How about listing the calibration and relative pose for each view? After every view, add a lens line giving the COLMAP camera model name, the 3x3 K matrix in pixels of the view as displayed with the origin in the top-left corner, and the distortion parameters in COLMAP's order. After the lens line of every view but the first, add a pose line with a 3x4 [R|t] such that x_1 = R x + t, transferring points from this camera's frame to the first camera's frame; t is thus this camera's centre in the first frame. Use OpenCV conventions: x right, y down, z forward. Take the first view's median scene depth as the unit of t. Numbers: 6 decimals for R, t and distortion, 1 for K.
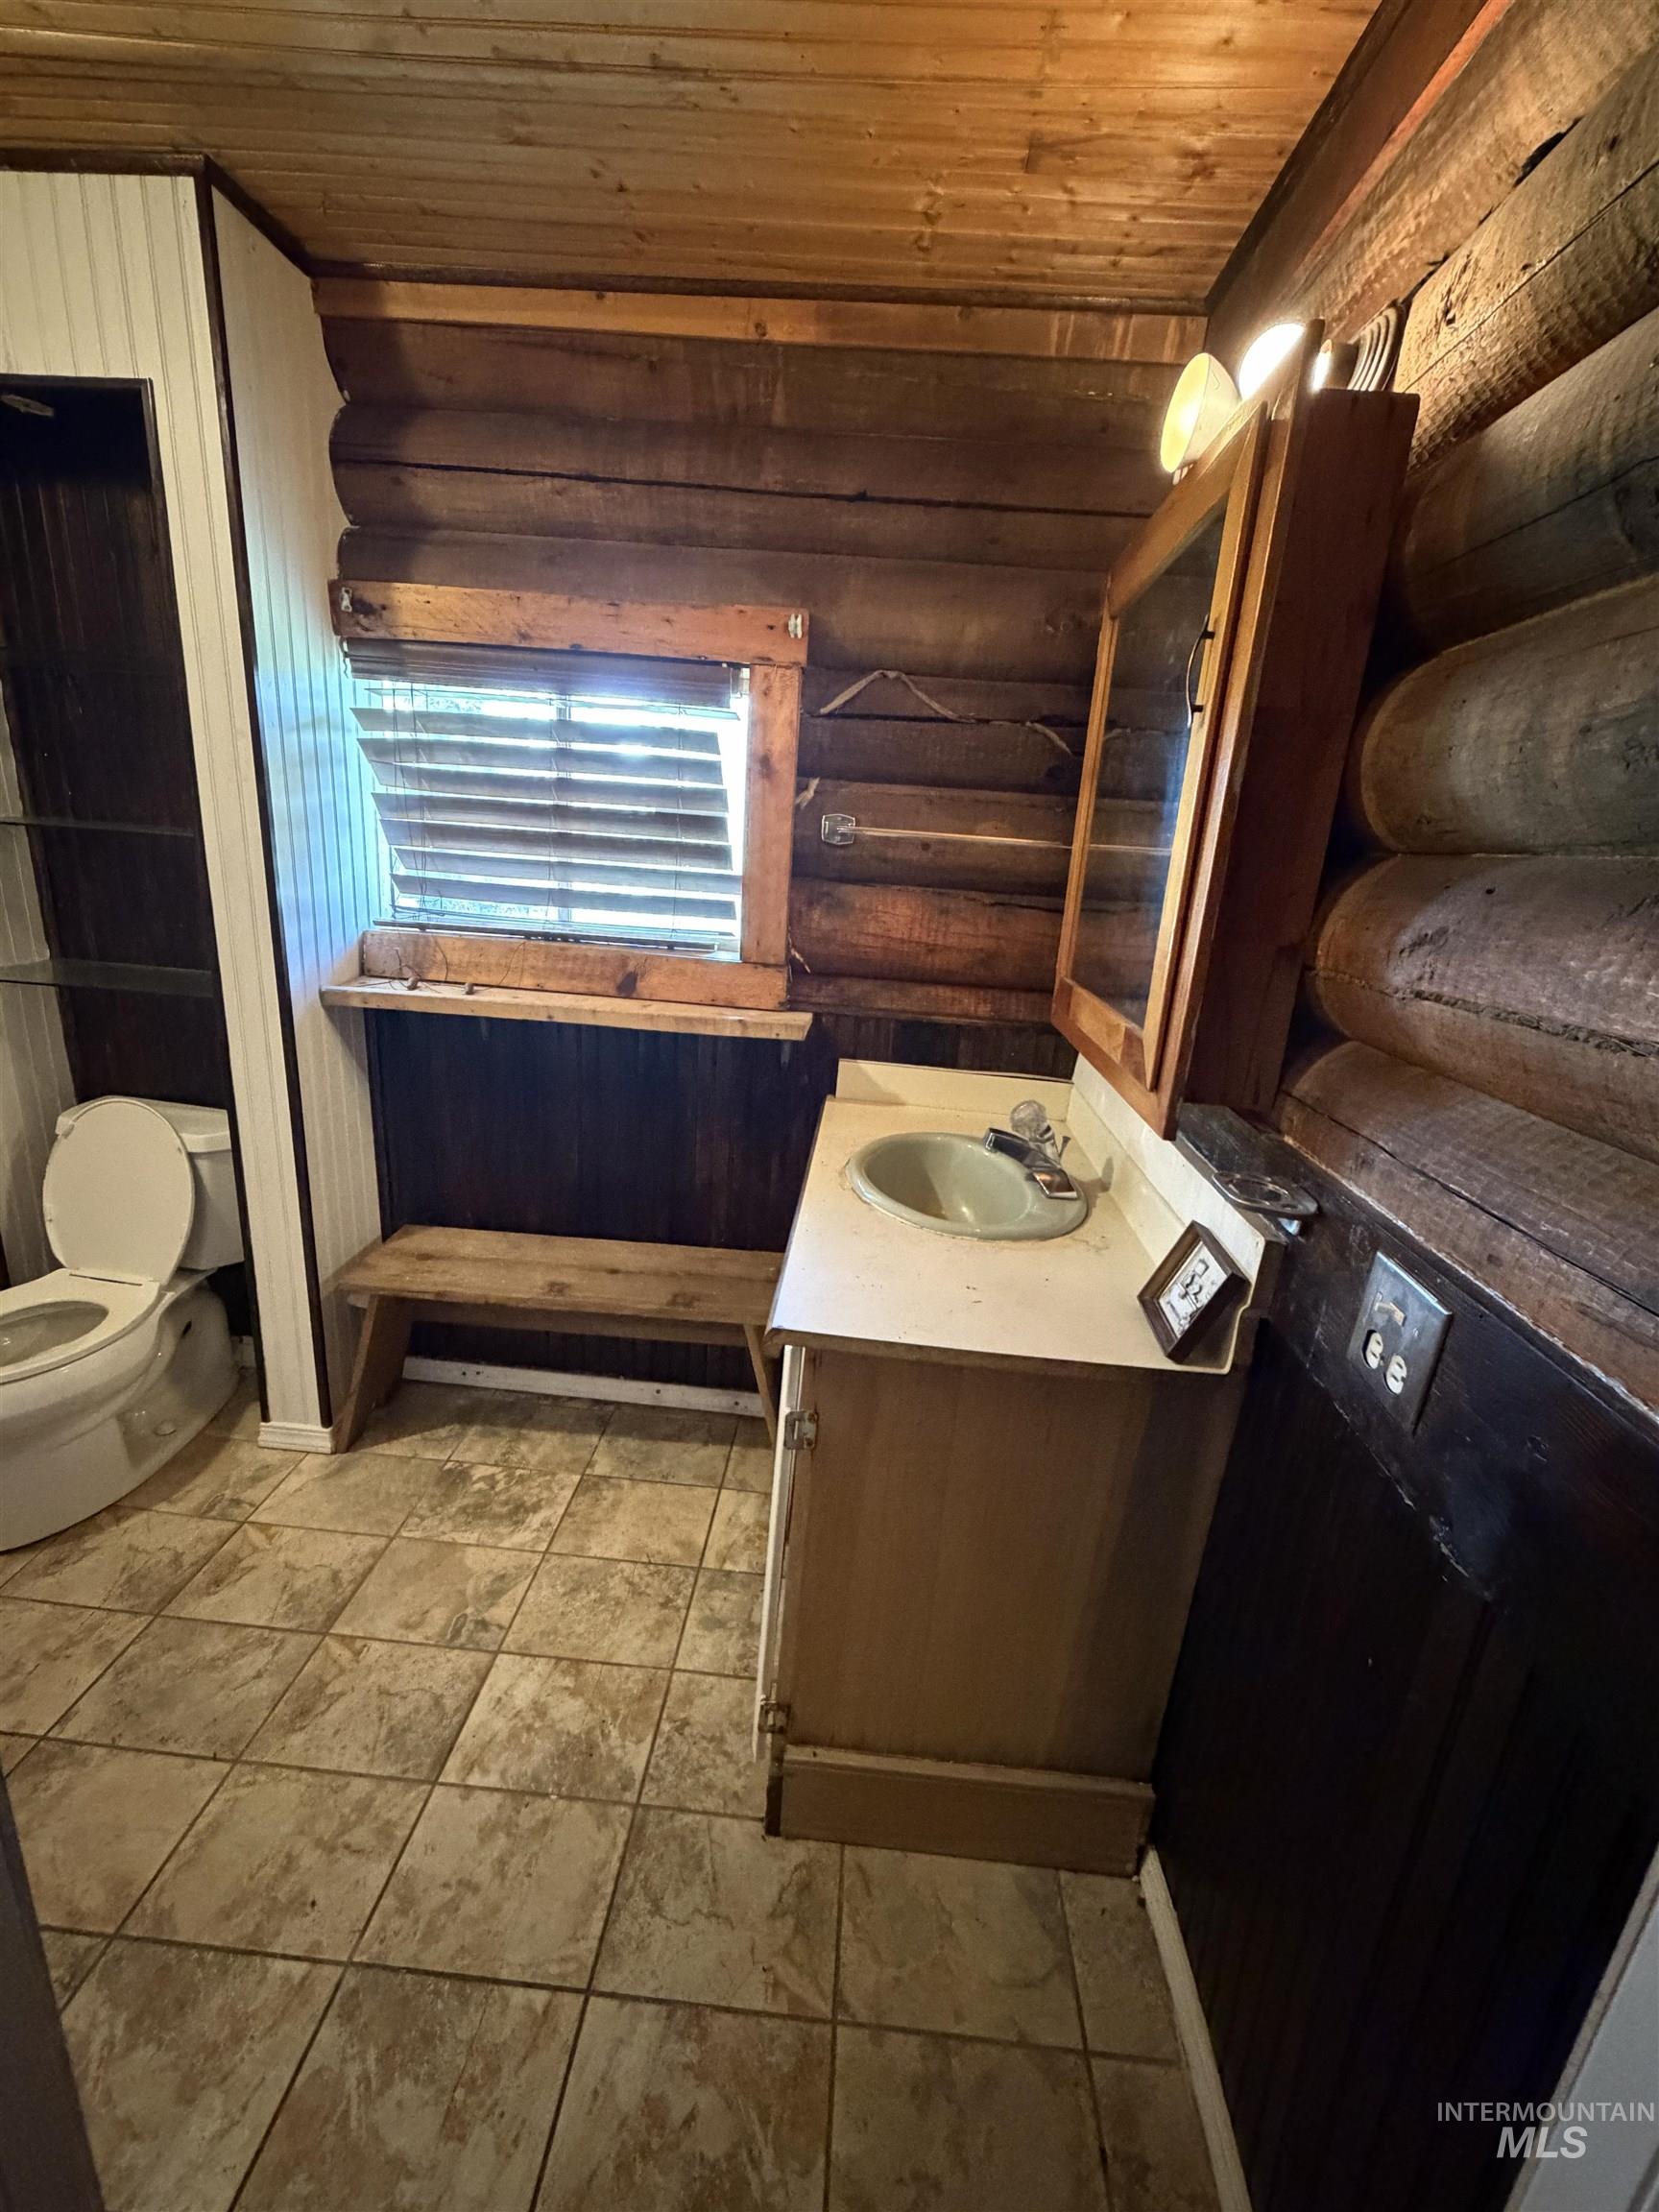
lens RADIAL K [[925.3, 0, 831.5], [0, 925.3, 1108.4], [0, 0, 1]] dist [0.000465, -0.000107]
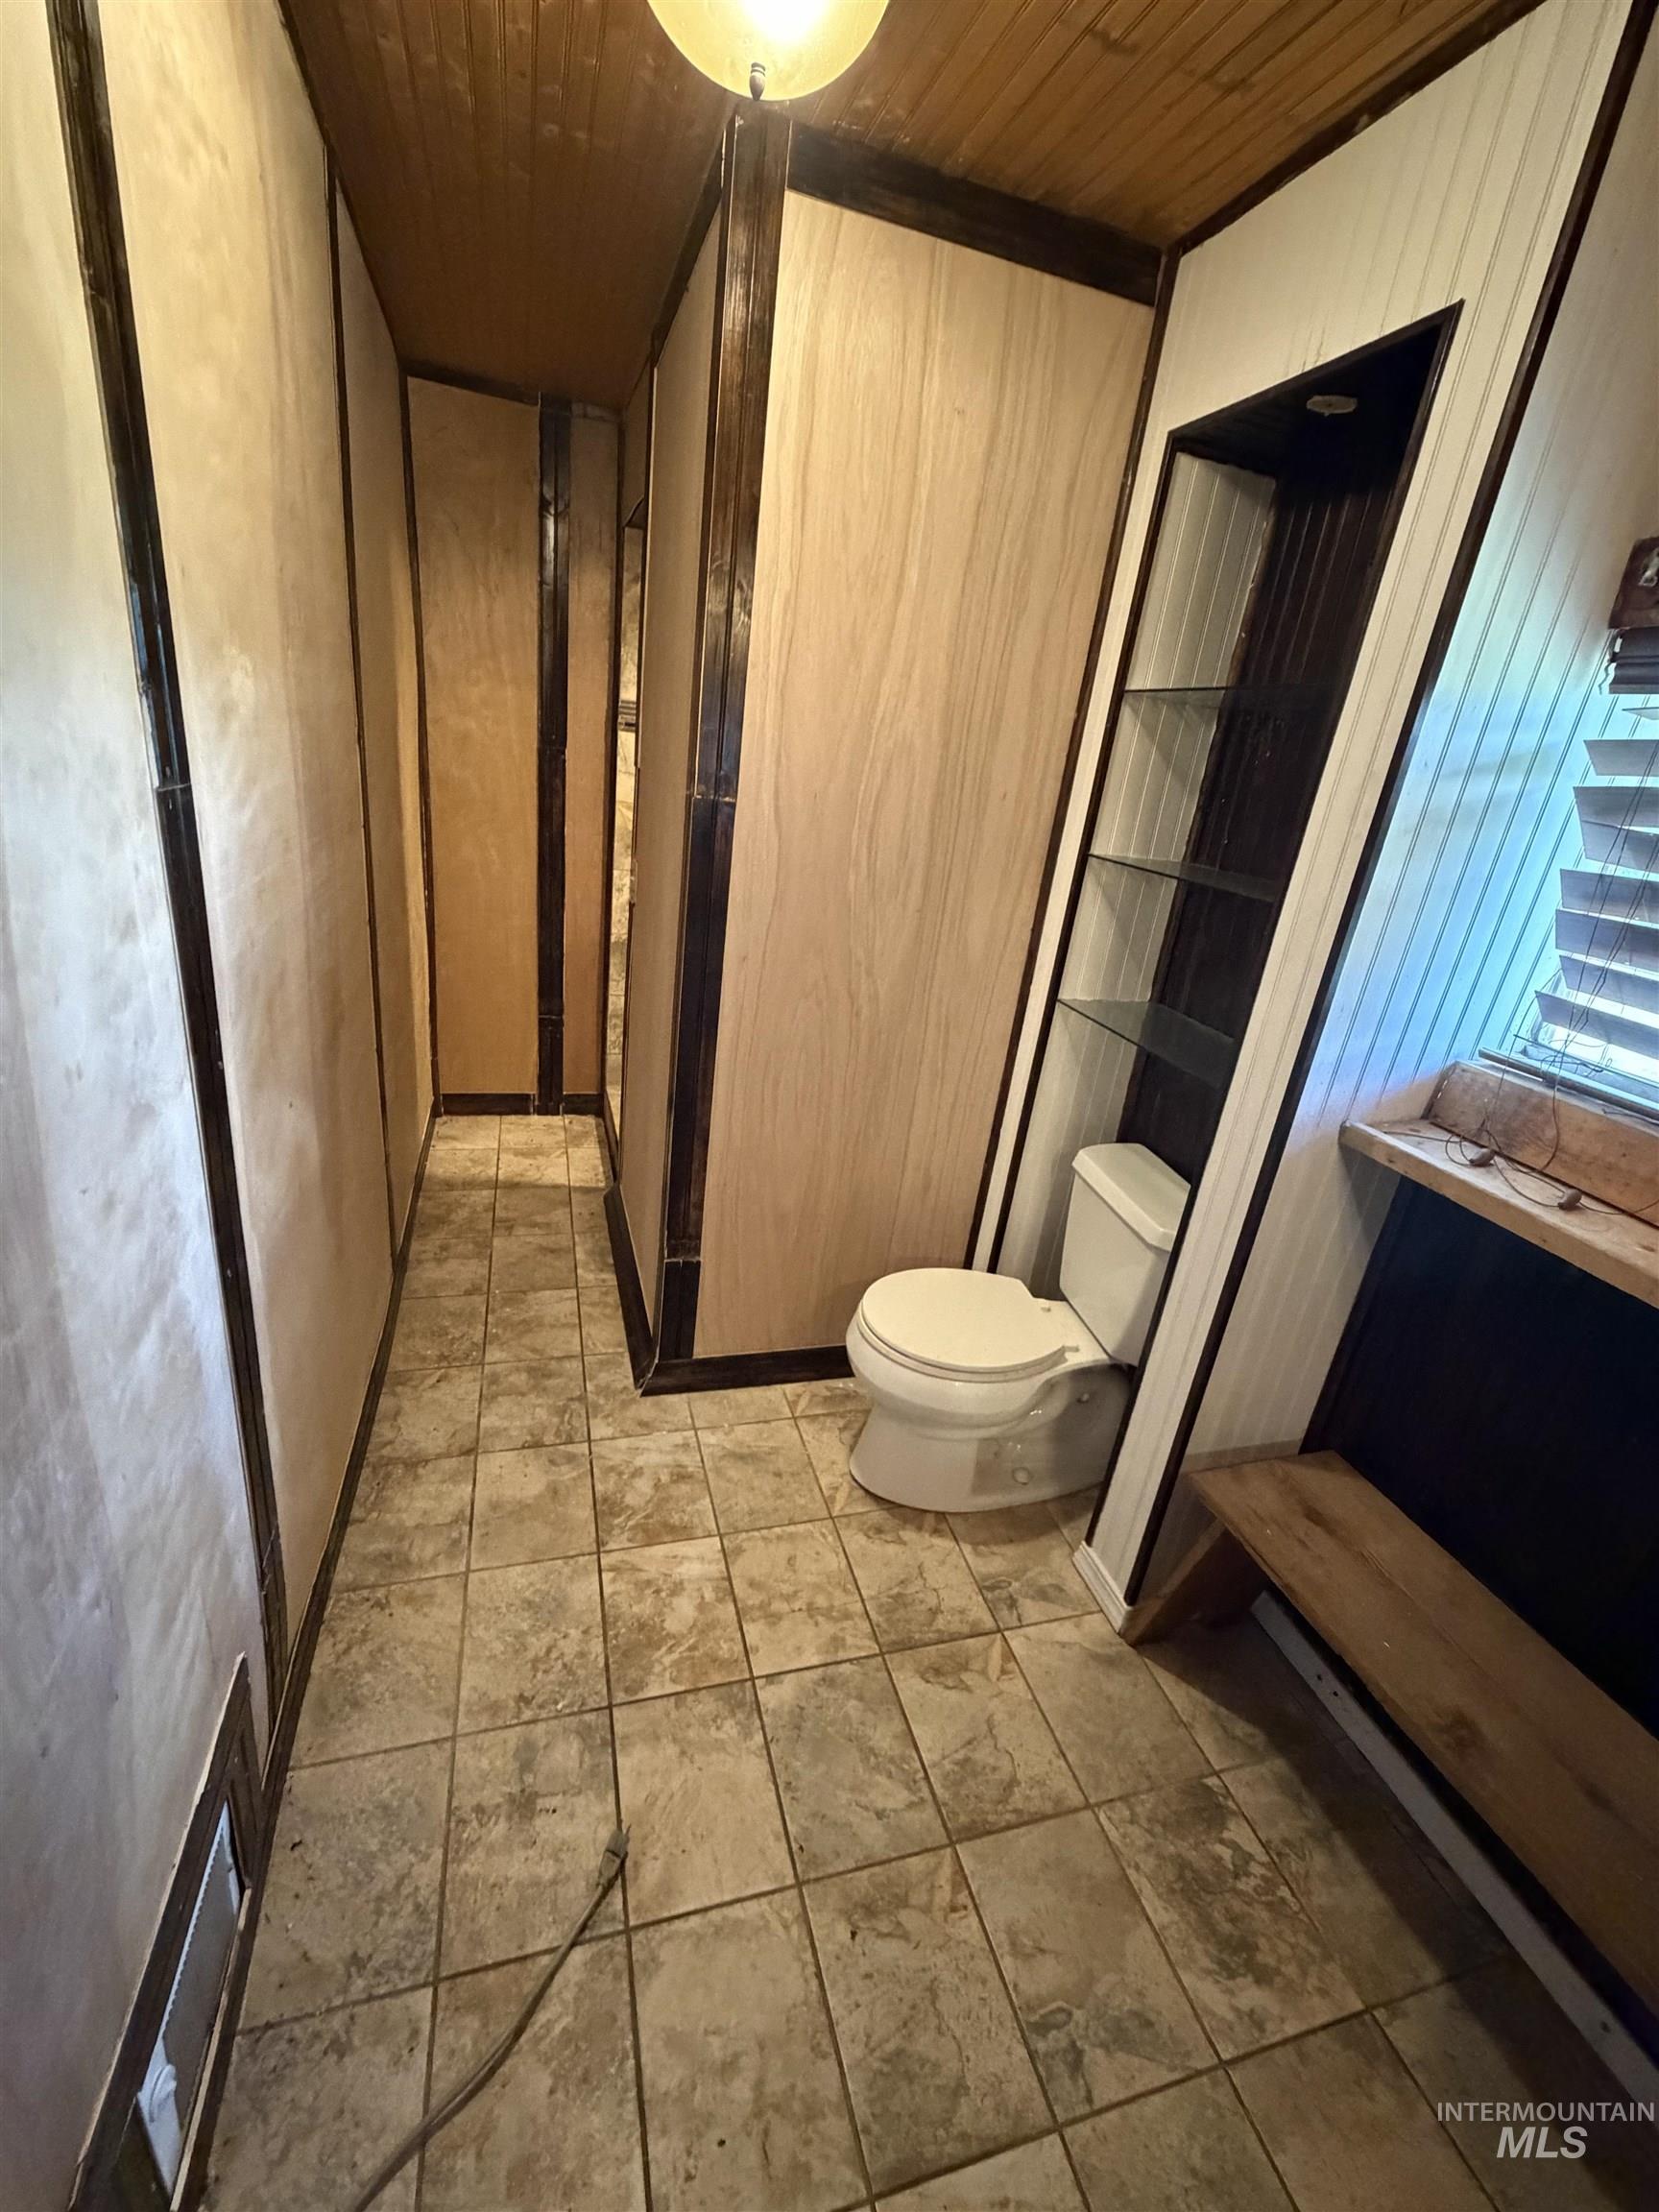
lens RADIAL K [[925.3, 0, 825.1], [0, 925.3, 1109.6], [0, 0, 1]] dist [0.000465, -0.000107]
pose [[0.347033, 0.315638, -0.883143, -0.051001], [-0.358539, 0.914785, 0.186058, -0.122870], [0.866613, 0.252072, 0.430629, 0.316233]]
